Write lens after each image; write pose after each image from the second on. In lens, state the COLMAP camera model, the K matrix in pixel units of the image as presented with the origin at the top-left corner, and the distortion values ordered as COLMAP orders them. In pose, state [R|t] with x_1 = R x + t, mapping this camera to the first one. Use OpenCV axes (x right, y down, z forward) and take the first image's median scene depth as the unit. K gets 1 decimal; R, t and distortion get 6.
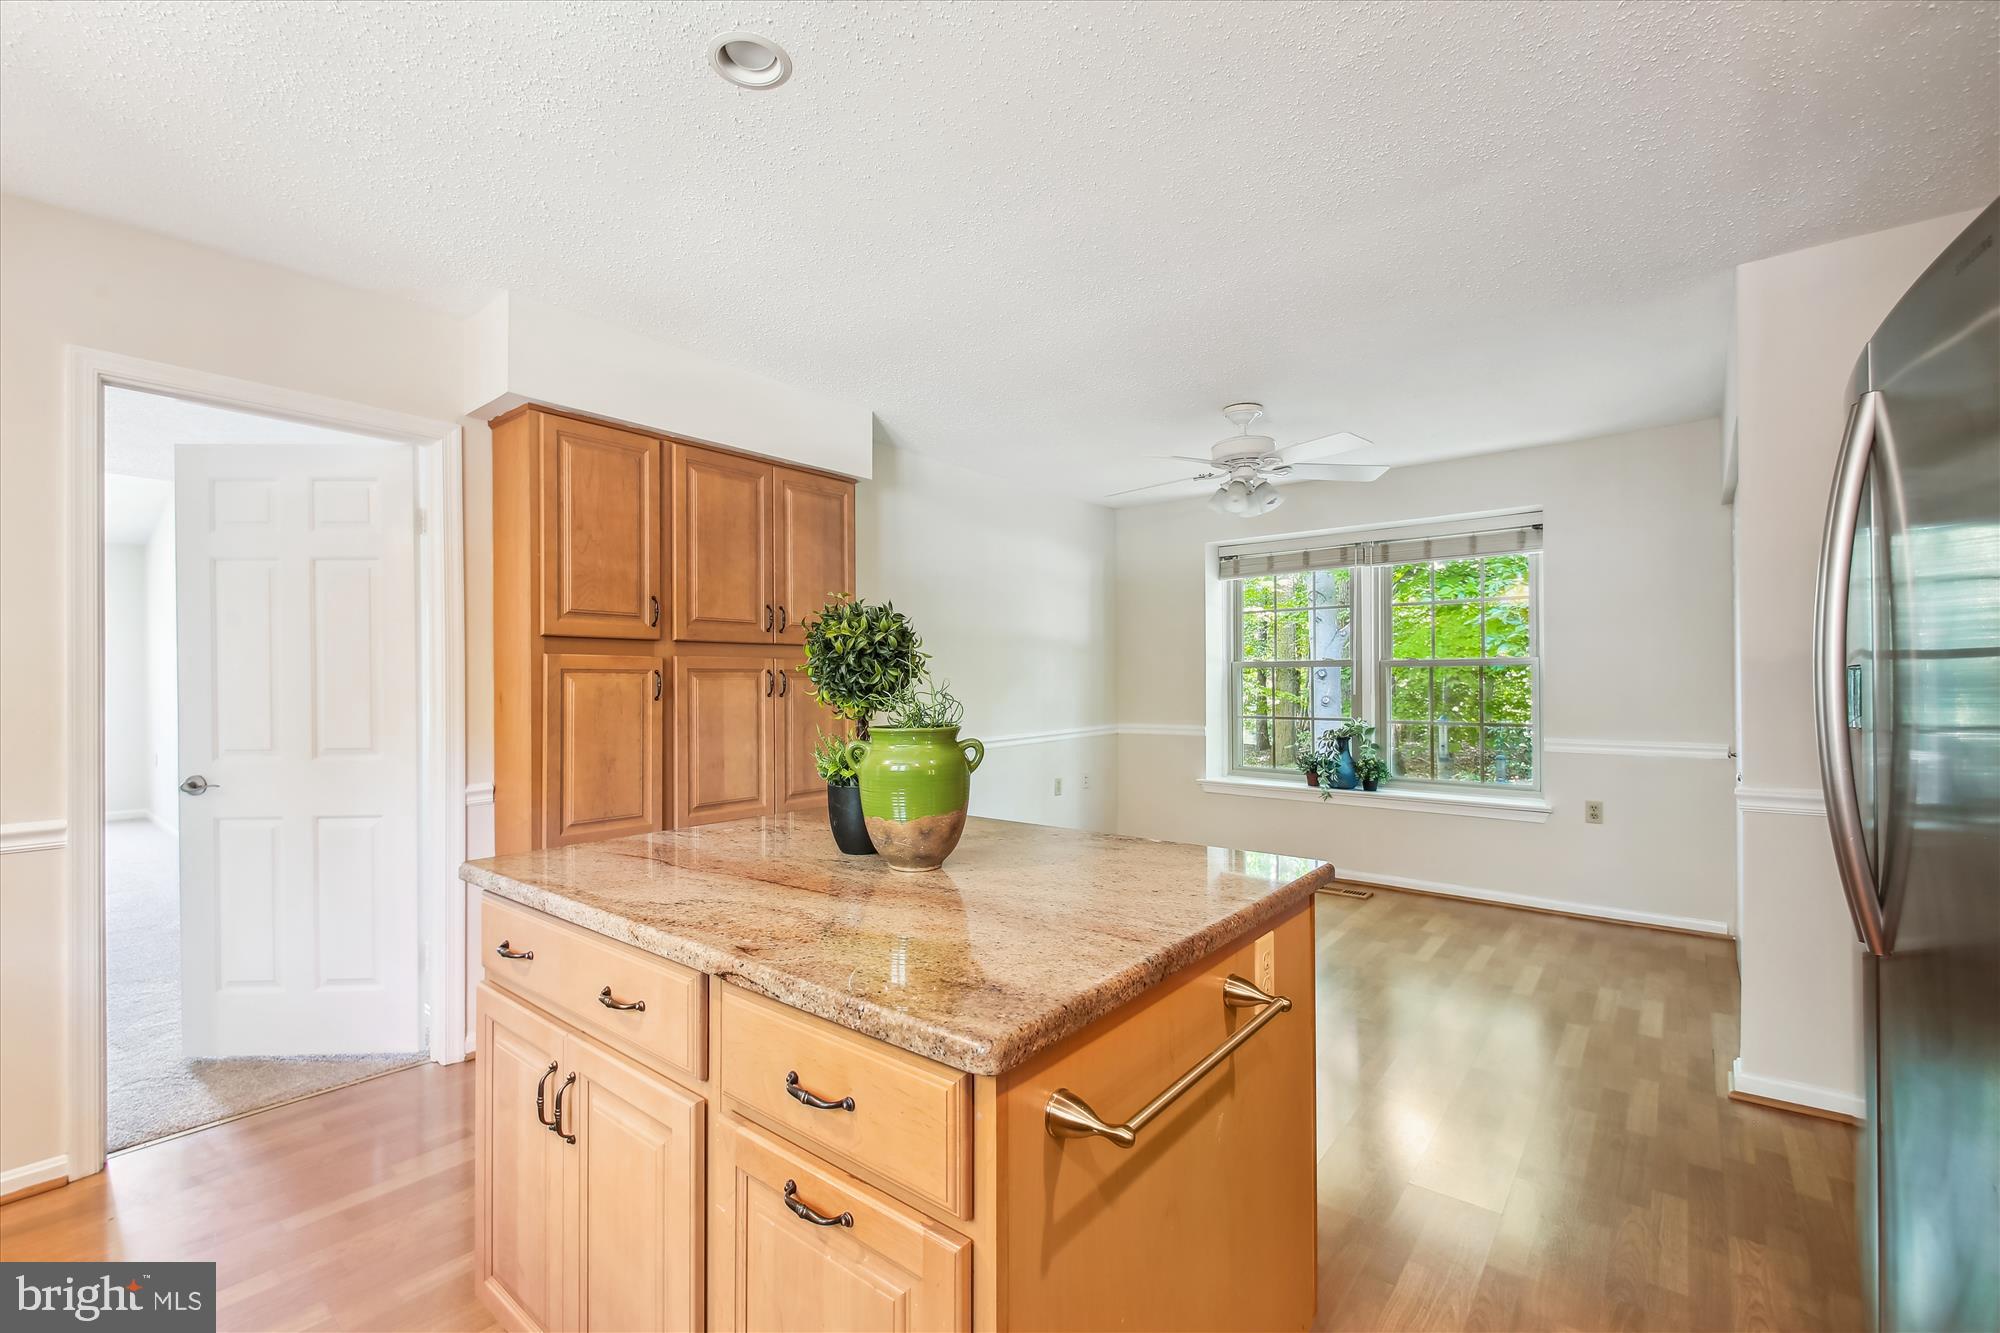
lens RADIAL K [[854.4, 0, 990.7], [0, 854.4, 675.0], [0, 0, 1]] dist [-0.000612, 0.000233]
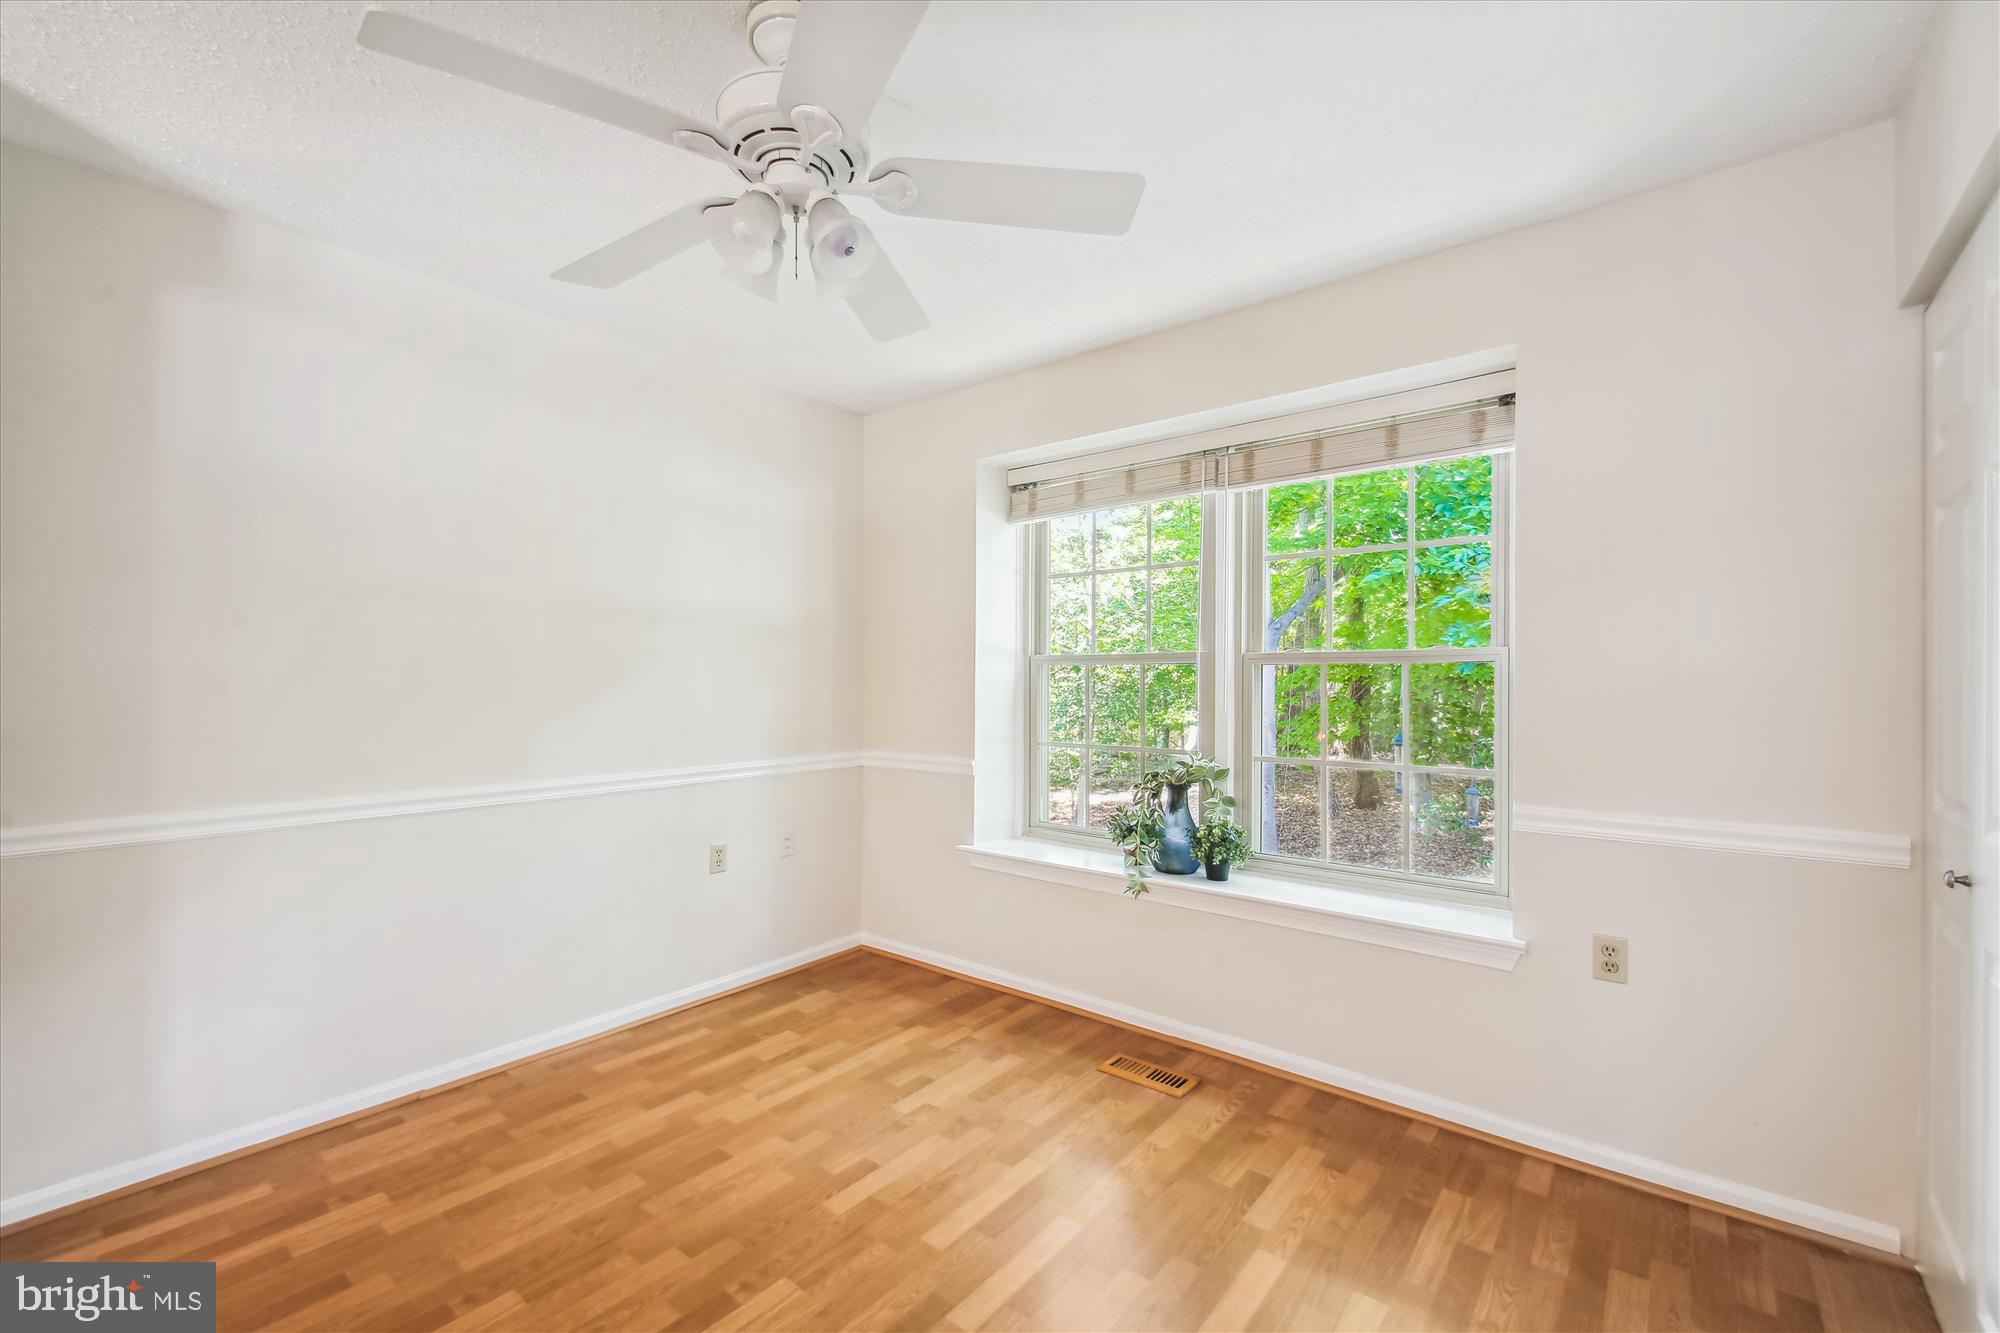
lens RADIAL K [[854.4, 0, 1007.3], [0, 854.4, 674.7], [0, 0, 1]] dist [-0.000612, 0.000233]
pose [[0.999900, 0.008279, 0.011444, 0.291189], [-0.008299, 0.999964, 0.001726, -0.001509], [-0.011429, -0.001821, 0.999933, 0.423675]]
